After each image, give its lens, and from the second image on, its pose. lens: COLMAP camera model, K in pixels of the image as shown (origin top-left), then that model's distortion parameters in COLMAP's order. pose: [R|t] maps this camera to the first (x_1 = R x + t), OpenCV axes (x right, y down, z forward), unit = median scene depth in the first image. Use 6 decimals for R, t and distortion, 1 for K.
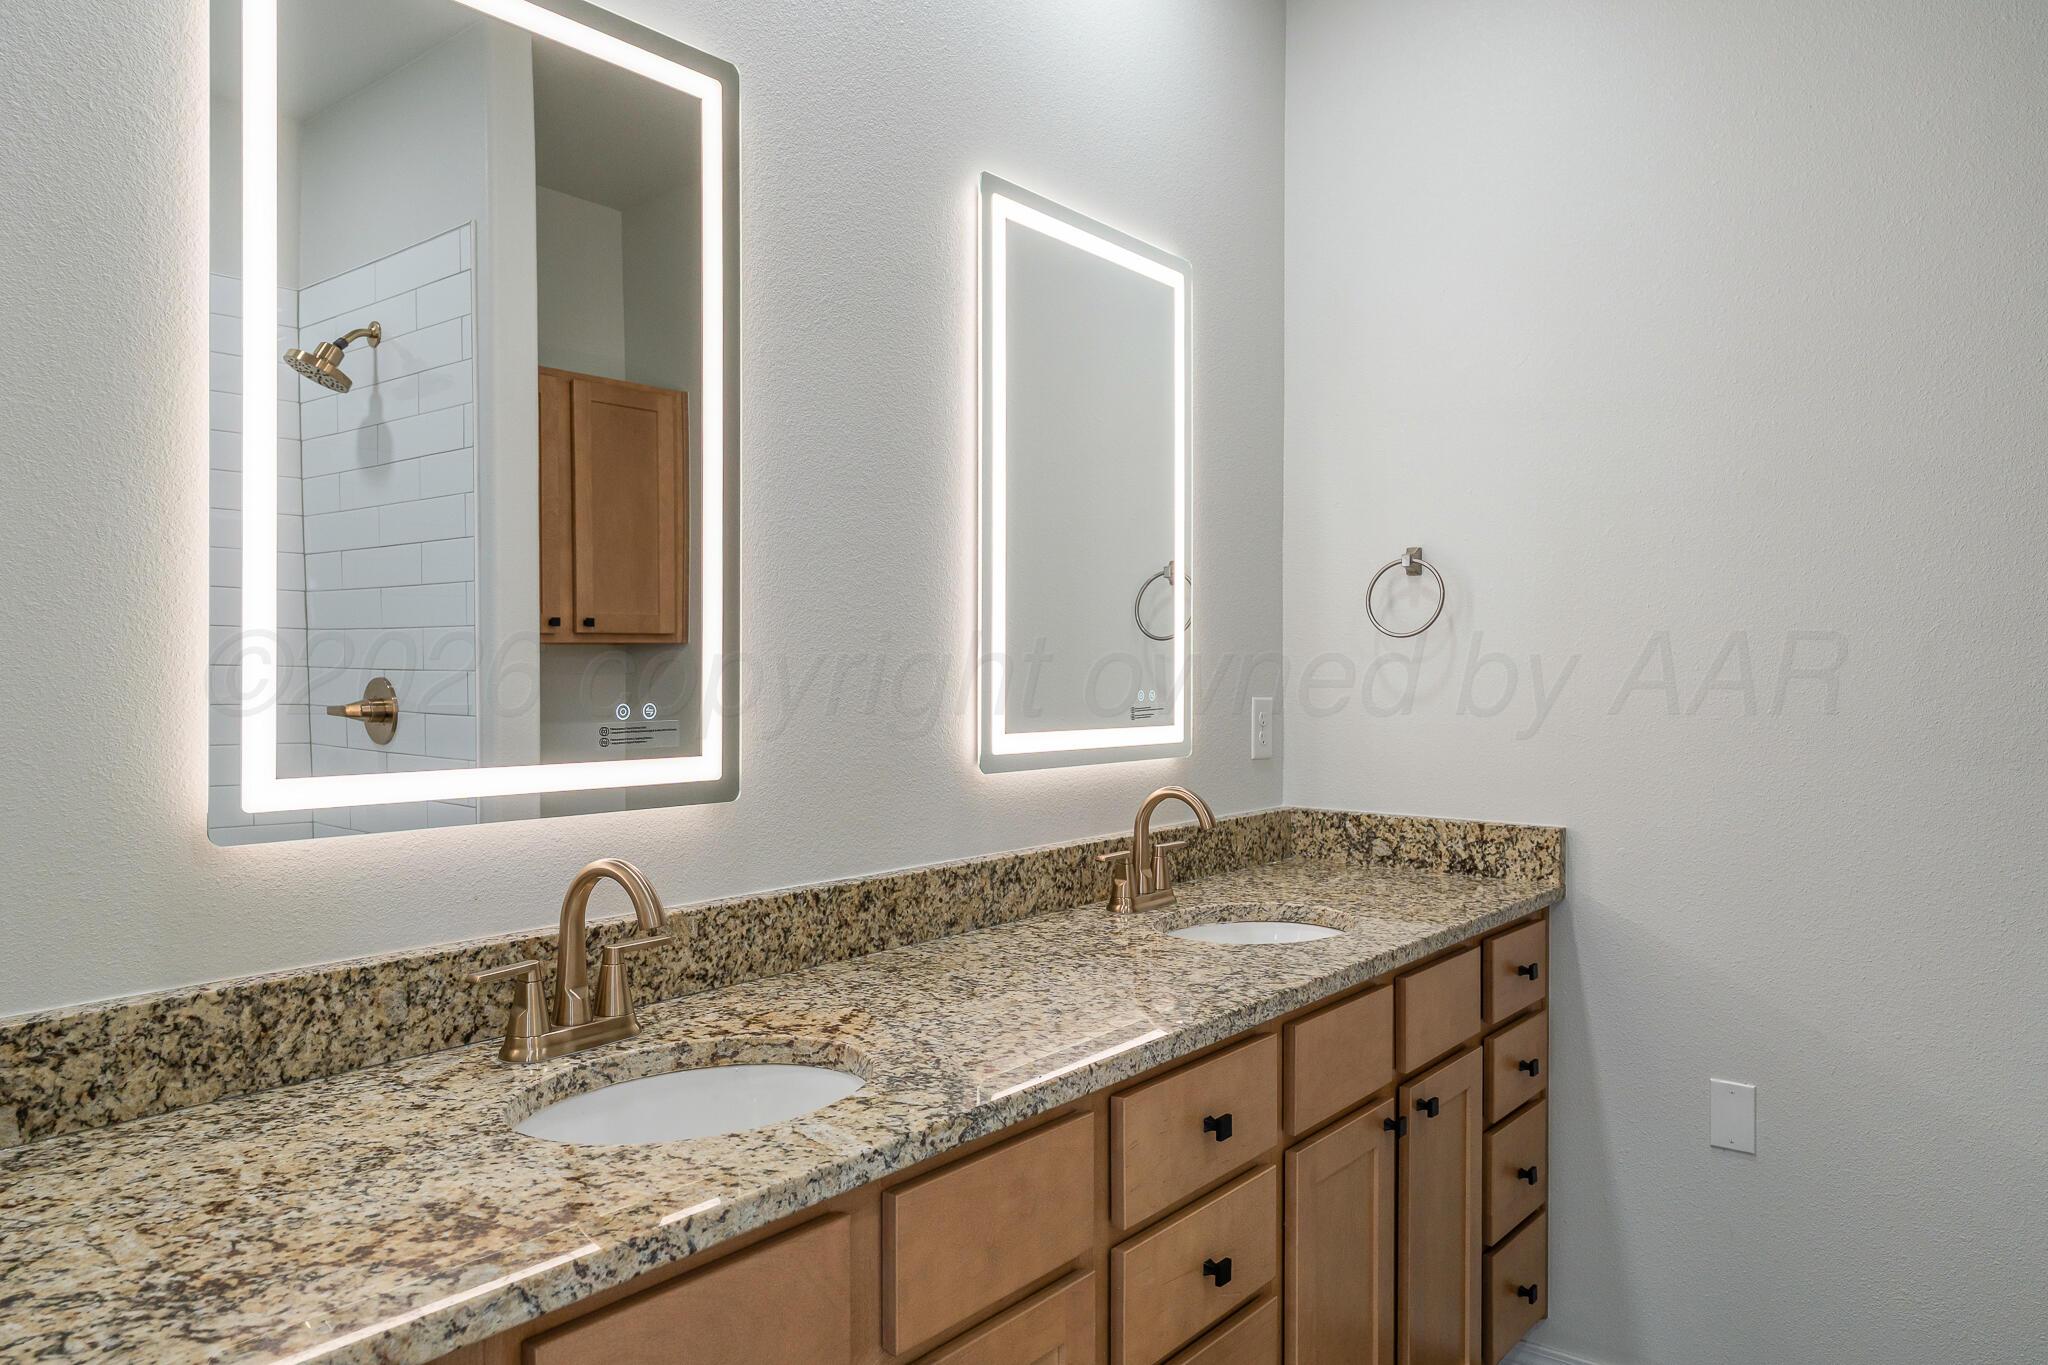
lens RADIAL K [[1398.6, 0, 1025.2], [0, 1398.6, 676.8], [0, 0, 1]] dist [-0.000118, 0.004879]
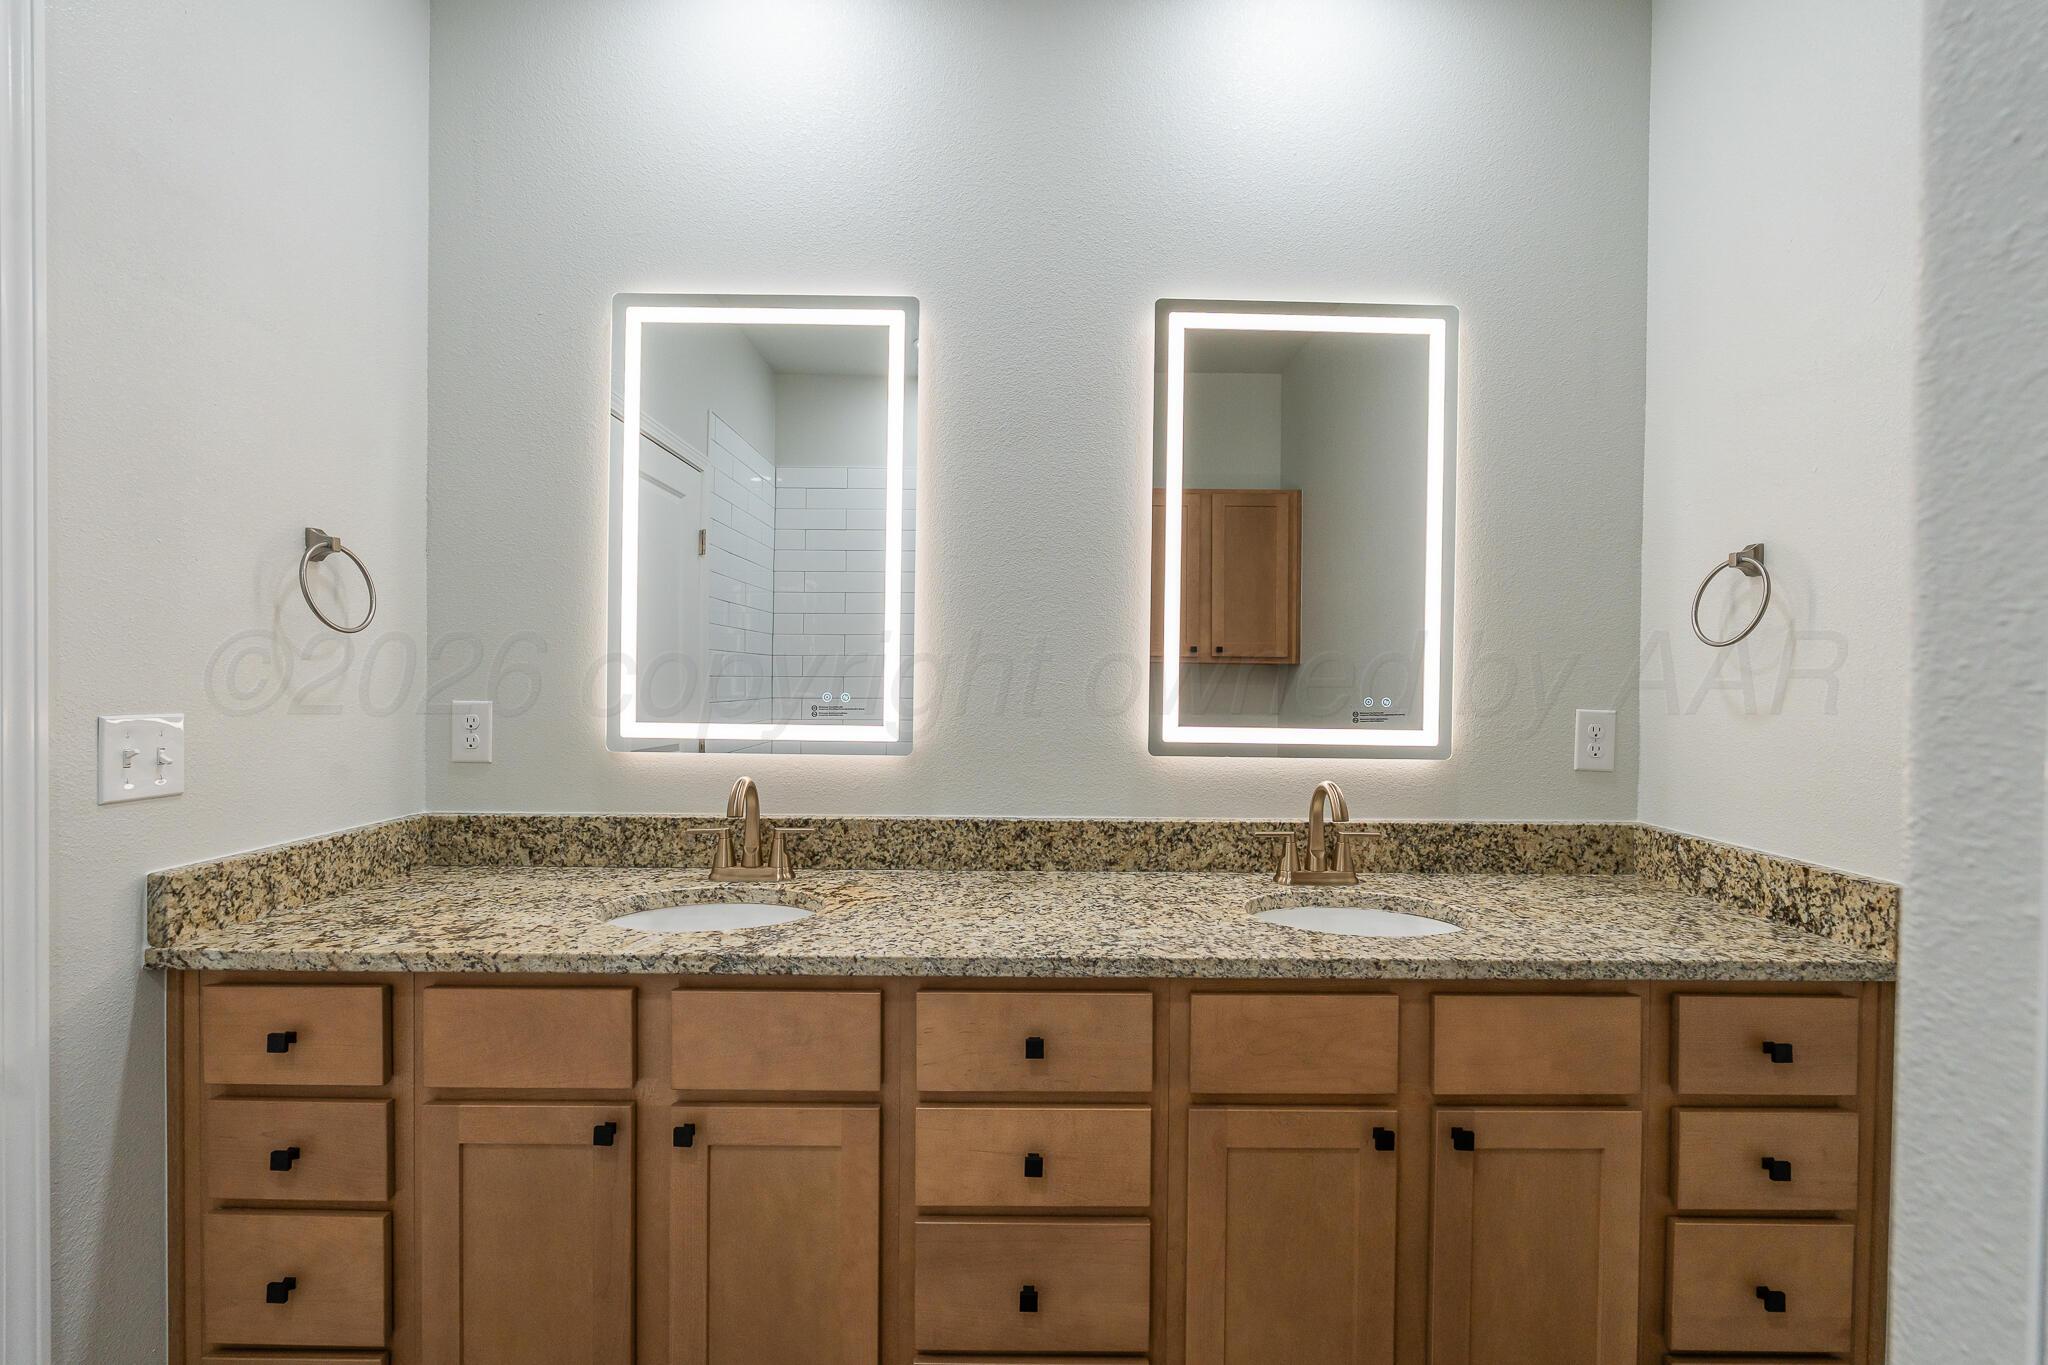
lens RADIAL K [[894.9, 0, 1024.9], [0, 894.9, 689.0], [0, 0, 1]] dist [-0.002010, -0.000127]
pose [[0.630913, 0.014505, -0.775718, 0.608944], [-0.015659, 0.999860, 0.005960, 0.003782], [0.775696, 0.008387, 0.631051, 0.412408]]
